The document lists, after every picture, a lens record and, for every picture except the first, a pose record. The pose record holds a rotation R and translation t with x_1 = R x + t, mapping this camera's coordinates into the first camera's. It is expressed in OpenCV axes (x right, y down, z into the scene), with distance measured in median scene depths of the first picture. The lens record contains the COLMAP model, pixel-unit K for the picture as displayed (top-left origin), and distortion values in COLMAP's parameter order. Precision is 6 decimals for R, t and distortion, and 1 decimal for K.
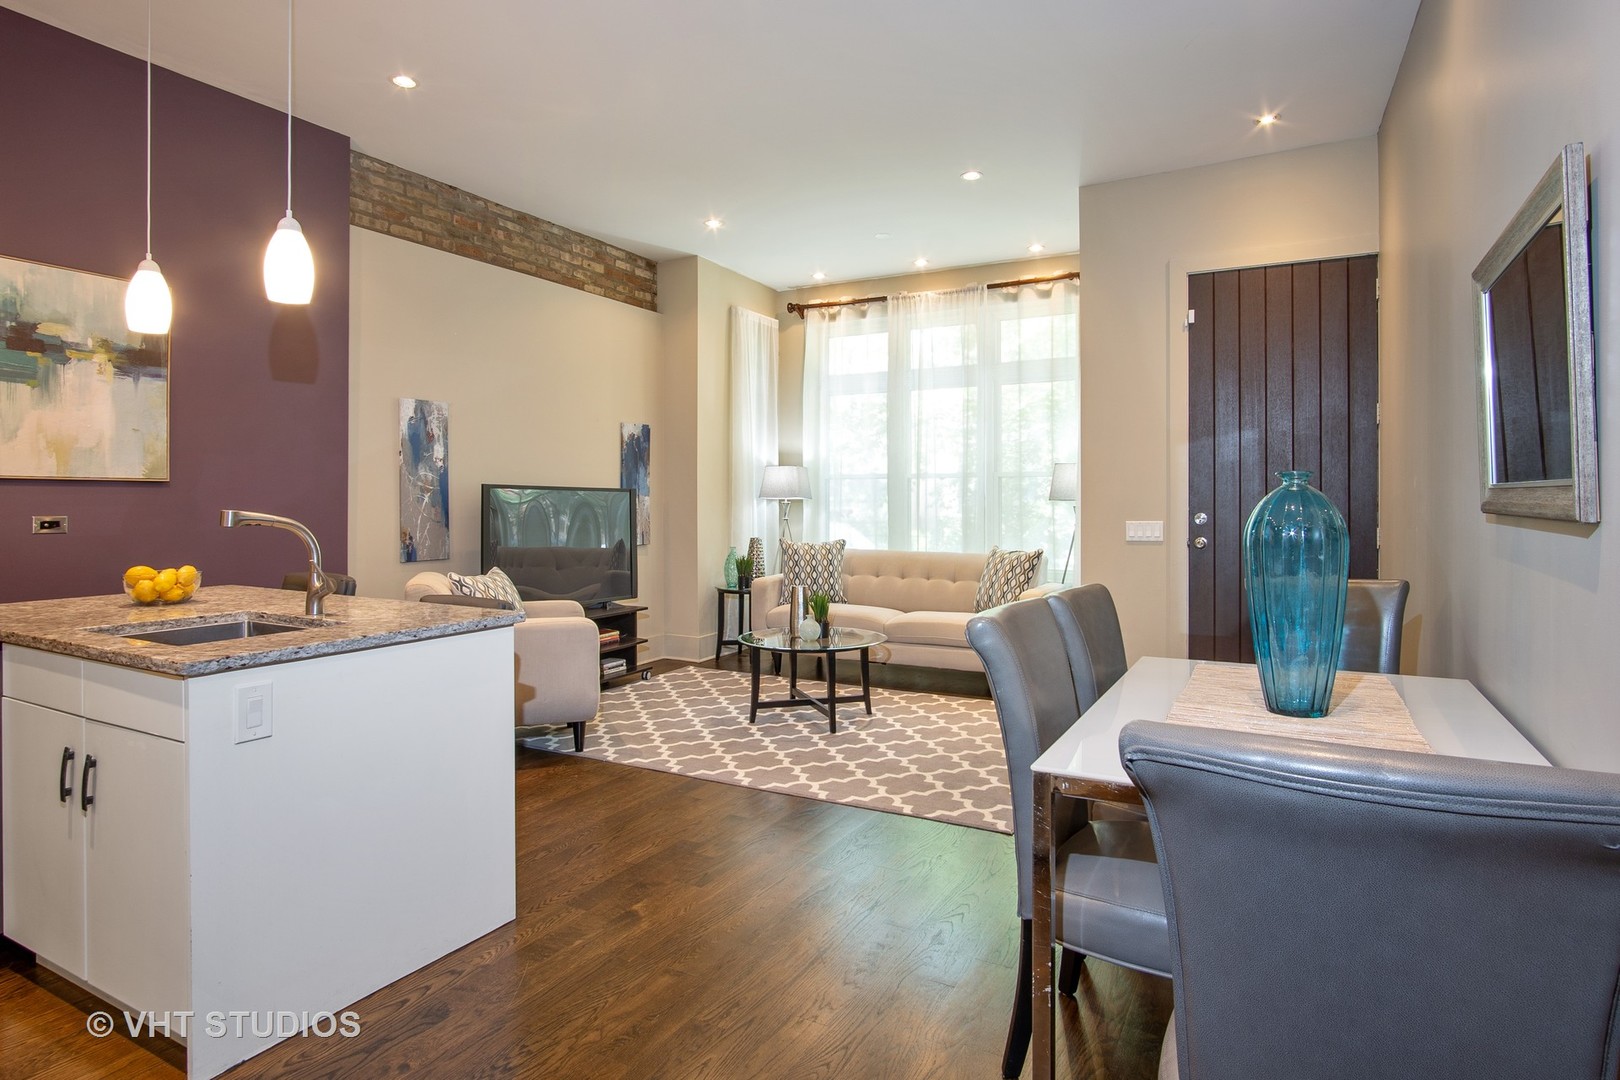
lens RADIAL K [[903.9, 0, 813.2], [0, 903.9, 491.1], [0, 0, 1]] dist [-0.001852, -0.003049]
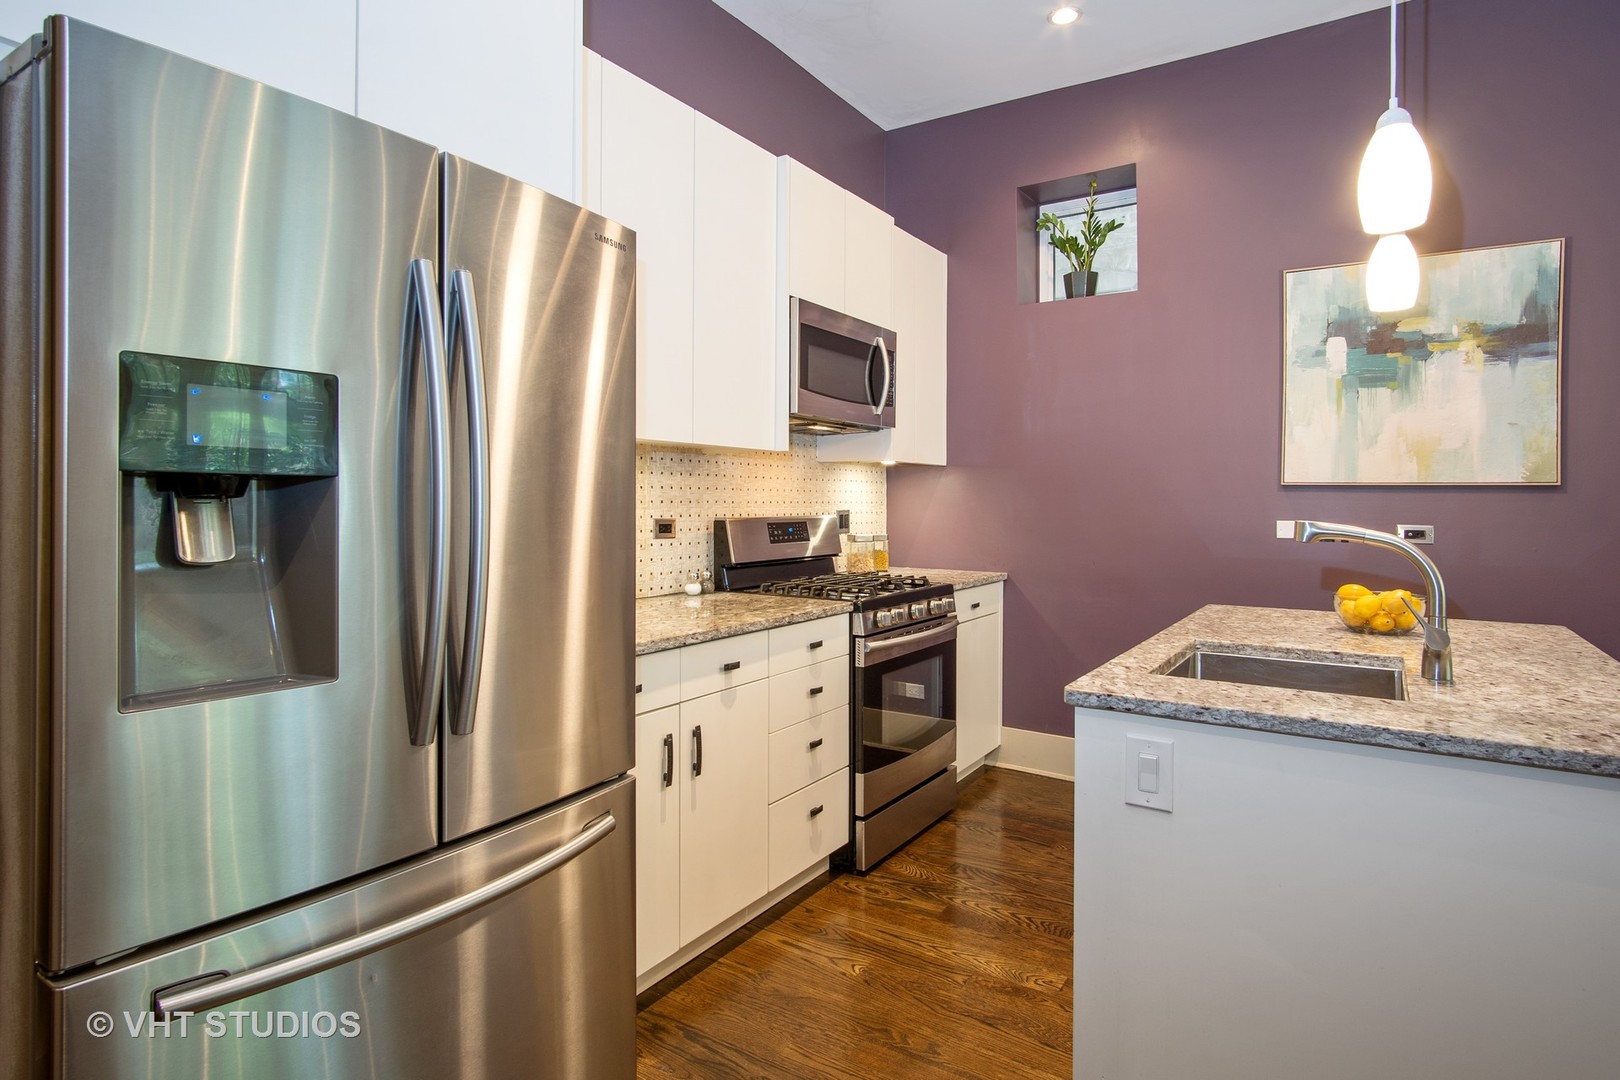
lens RADIAL K [[877.0, 0, 814.7], [0, 877.0, 504.0], [0, 0, 1]] dist [-0.015835, 0.004990]
pose [[-0.076302, 0.000687, -0.997084, 0.100505], [0.002238, 0.999997, 0.000518, 0.004025], [0.997082, -0.002192, -0.076304, 0.451600]]
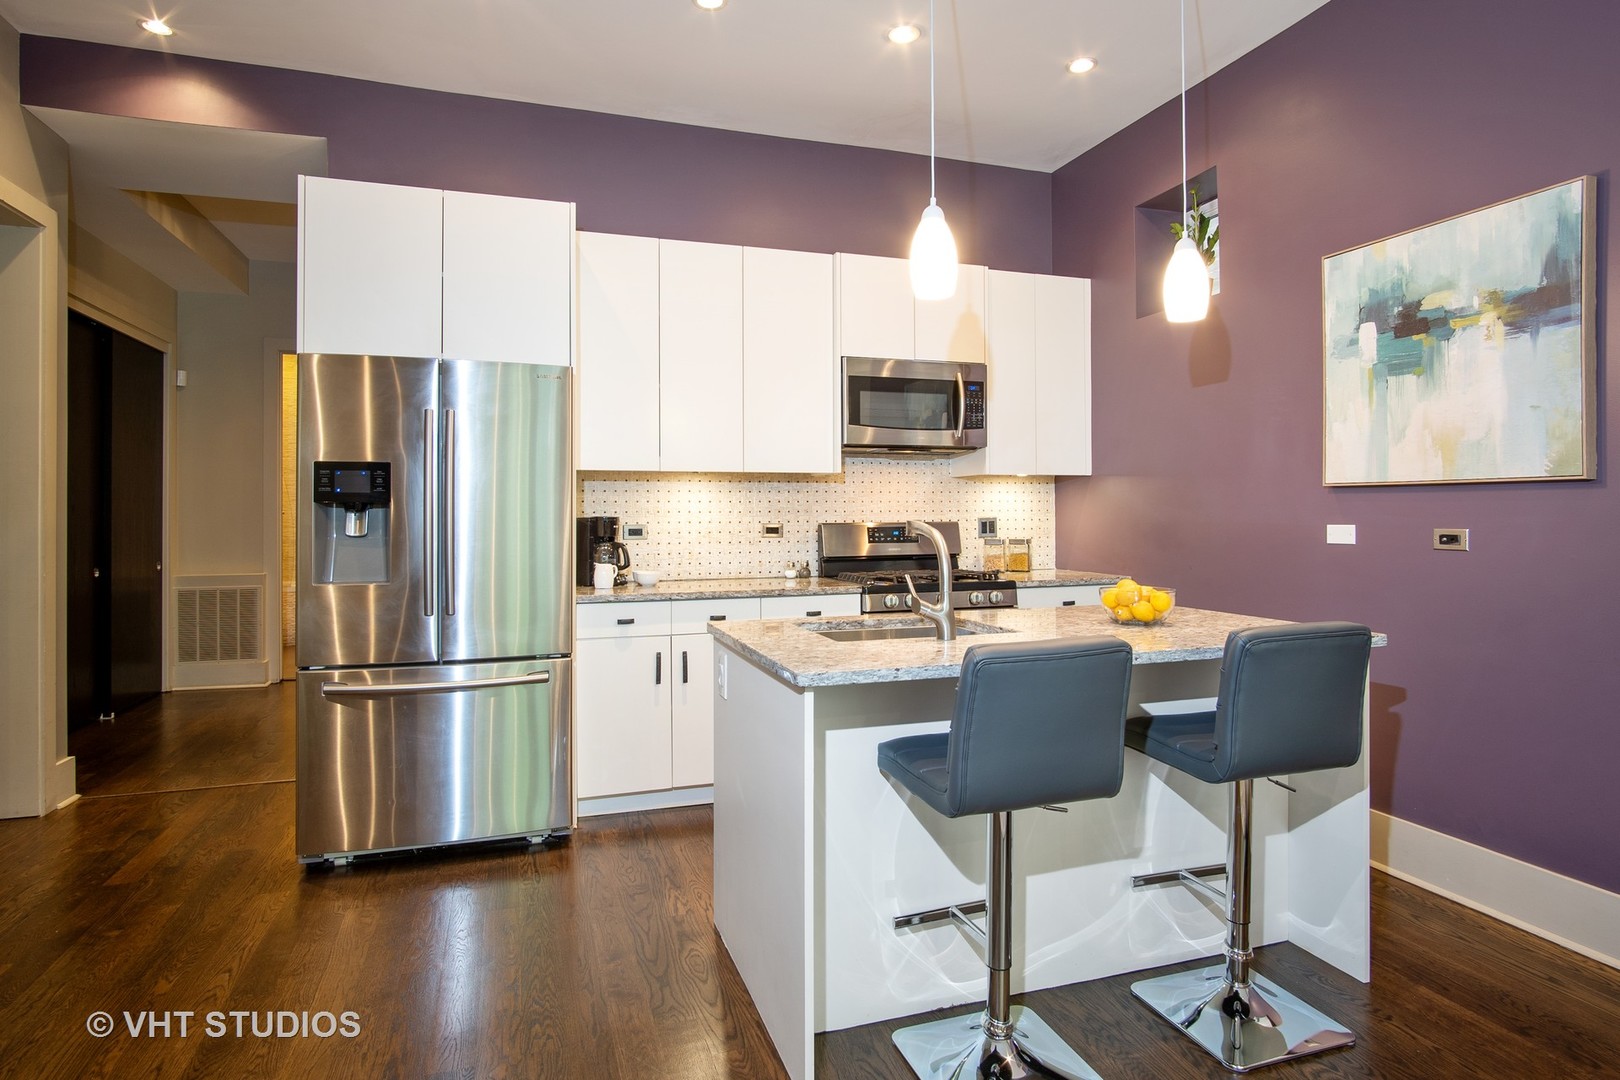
lens RADIAL K [[903.9, 0, 795.8], [0, 903.9, 503.2], [0, 0, 1]] dist [-0.001852, -0.003049]
pose [[-0.684427, -0.008049, -0.729037, 0.149407], [0.009085, 0.999767, -0.019568, 0.015355], [0.729025, -0.020016, -0.684195, 1.132939]]
